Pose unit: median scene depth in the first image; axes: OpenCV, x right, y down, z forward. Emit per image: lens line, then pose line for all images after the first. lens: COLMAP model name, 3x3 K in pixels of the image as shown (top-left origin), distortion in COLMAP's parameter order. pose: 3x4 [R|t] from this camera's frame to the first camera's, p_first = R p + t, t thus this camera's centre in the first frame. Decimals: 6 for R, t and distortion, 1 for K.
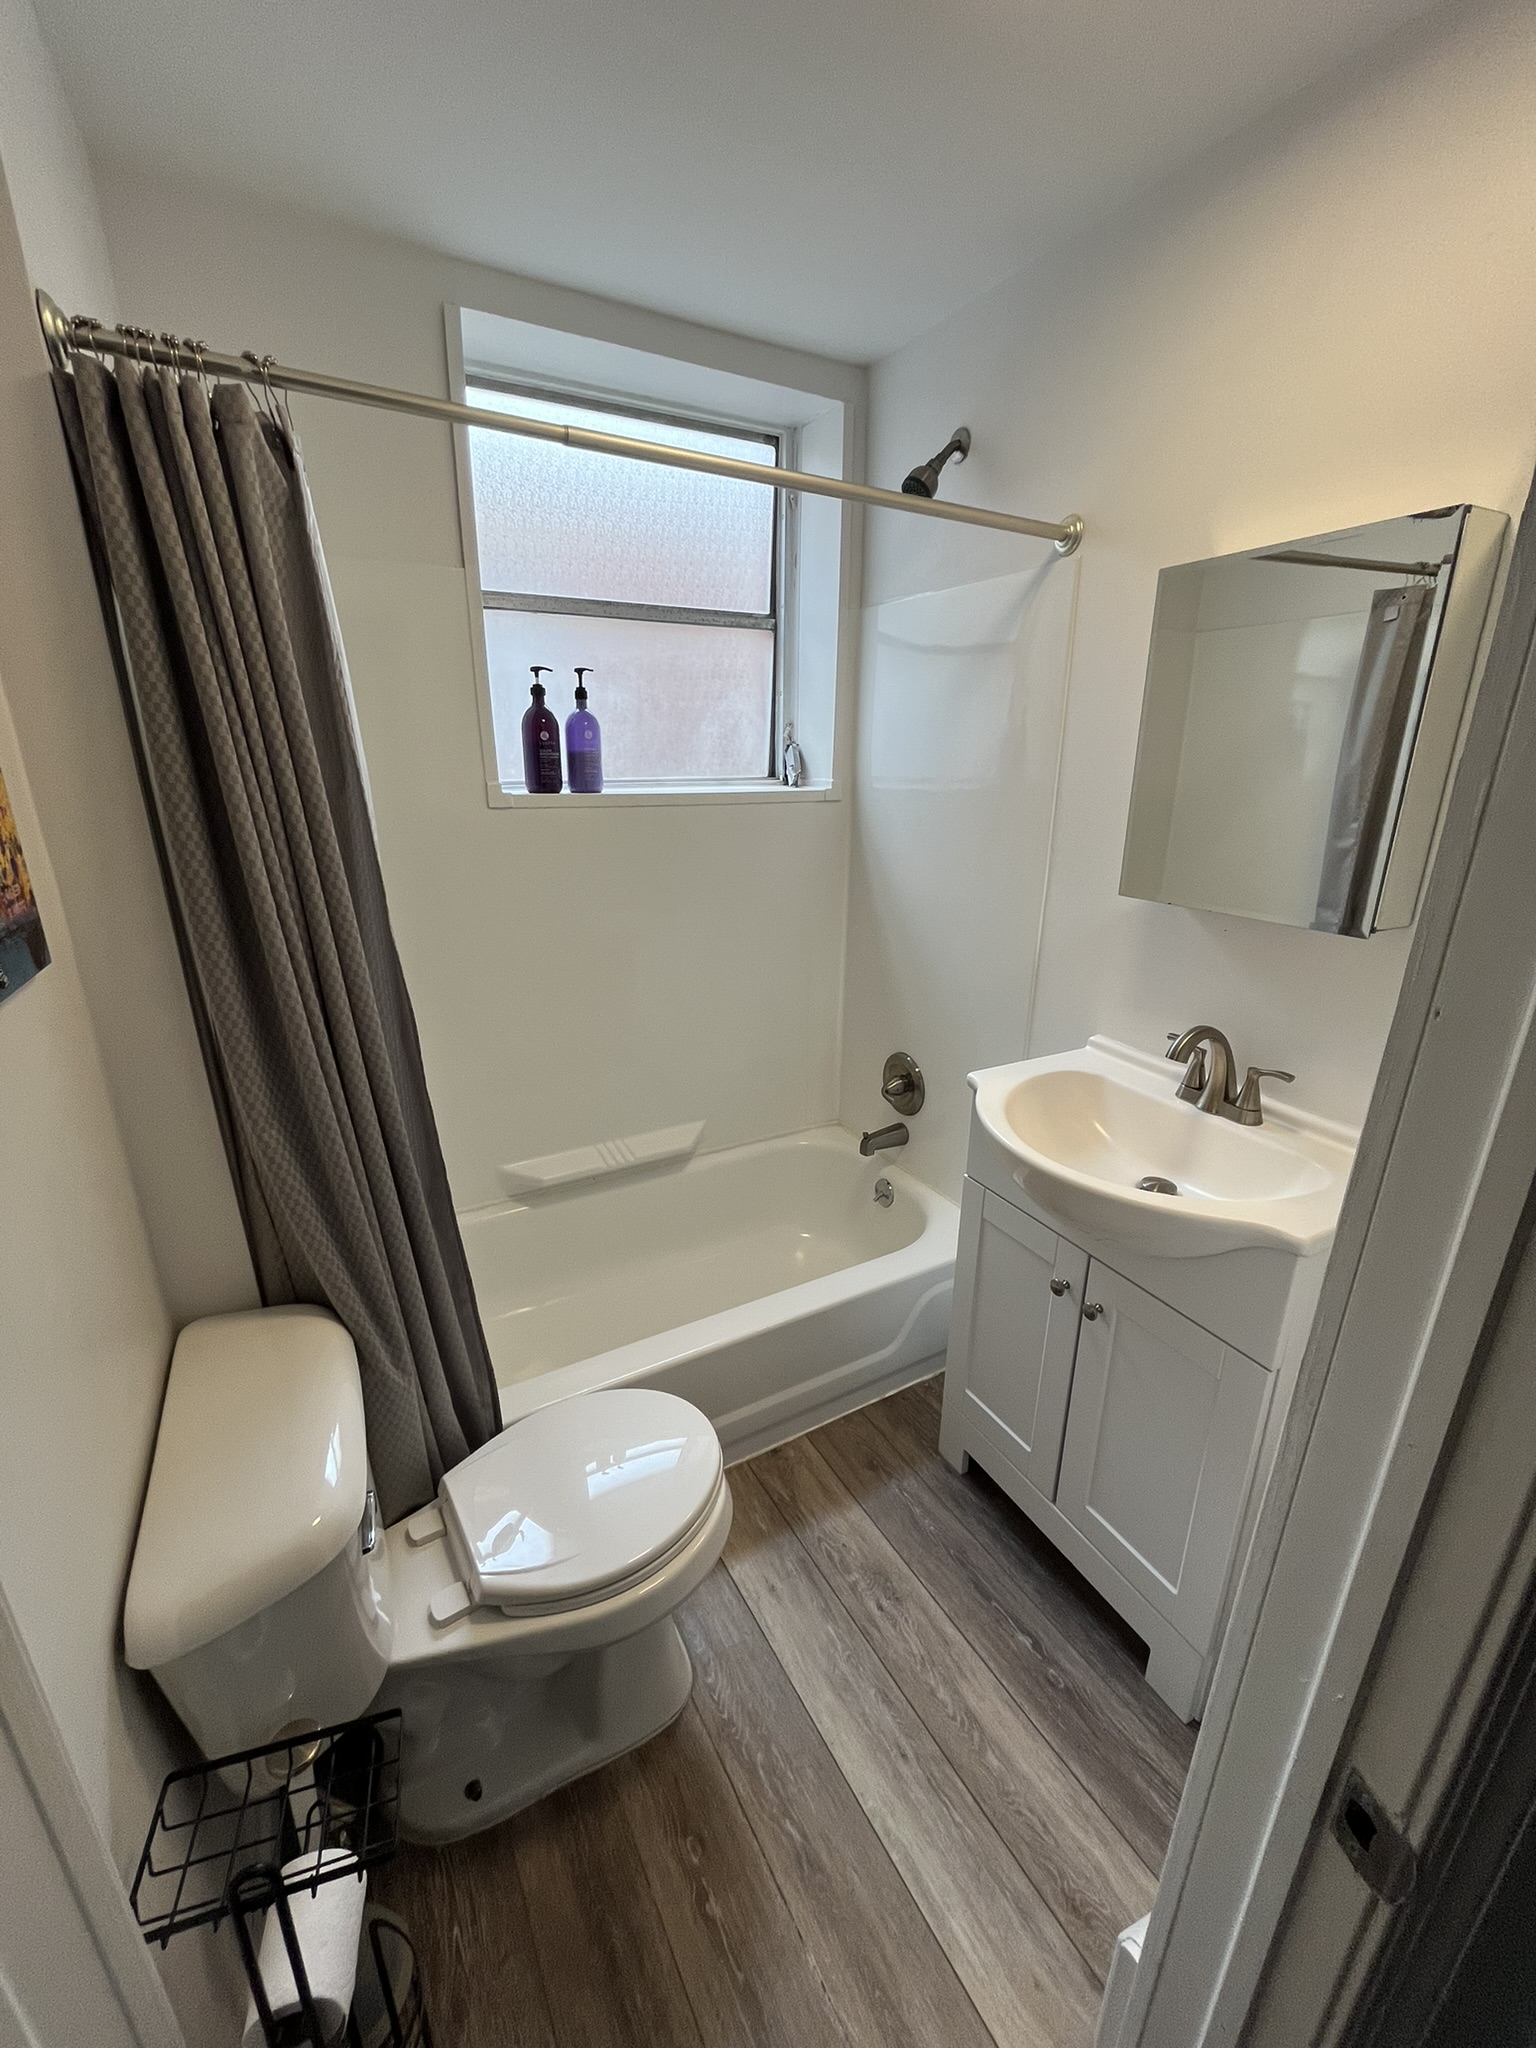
lens RADIAL K [[829.5, 0, 767.4], [0, 829.5, 1027.3], [0, 0, 1]] dist [-0.011800, -0.000304]
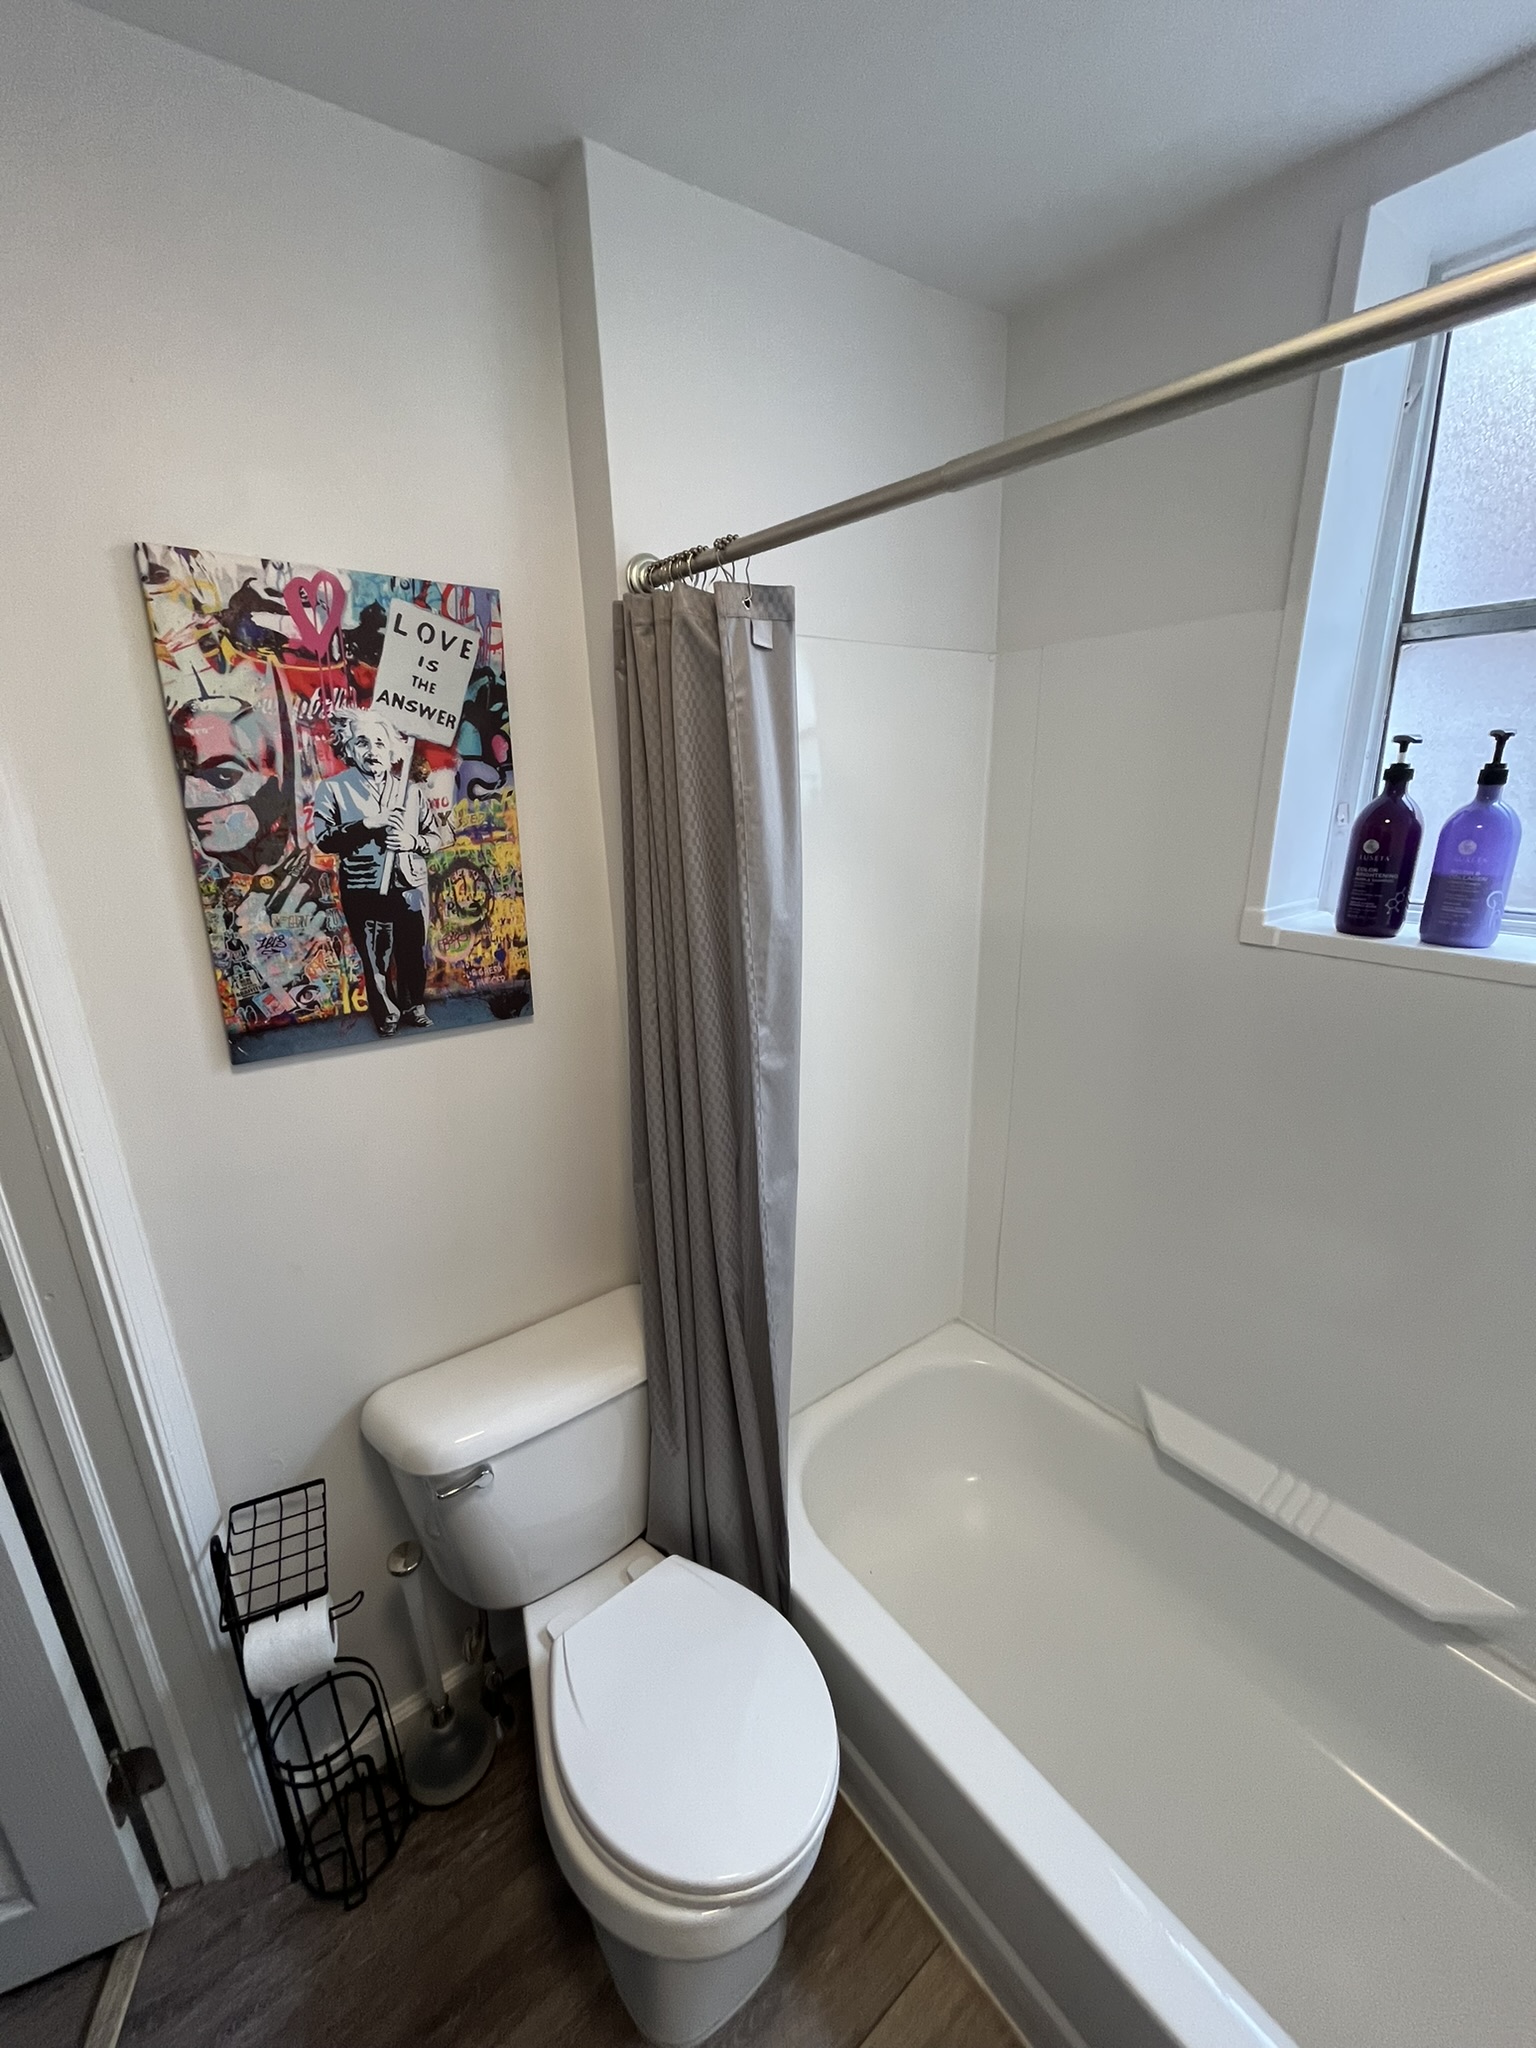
lens RADIAL K [[829.5, 0, 770.8], [0, 829.5, 1018.7], [0, 0, 1]] dist [-0.011800, -0.000304]
pose [[0.140040, 0.271549, -0.952182, 0.283844], [-0.293438, 0.929839, 0.222020, -0.235195], [0.945665, 0.248315, 0.209898, 0.473293]]
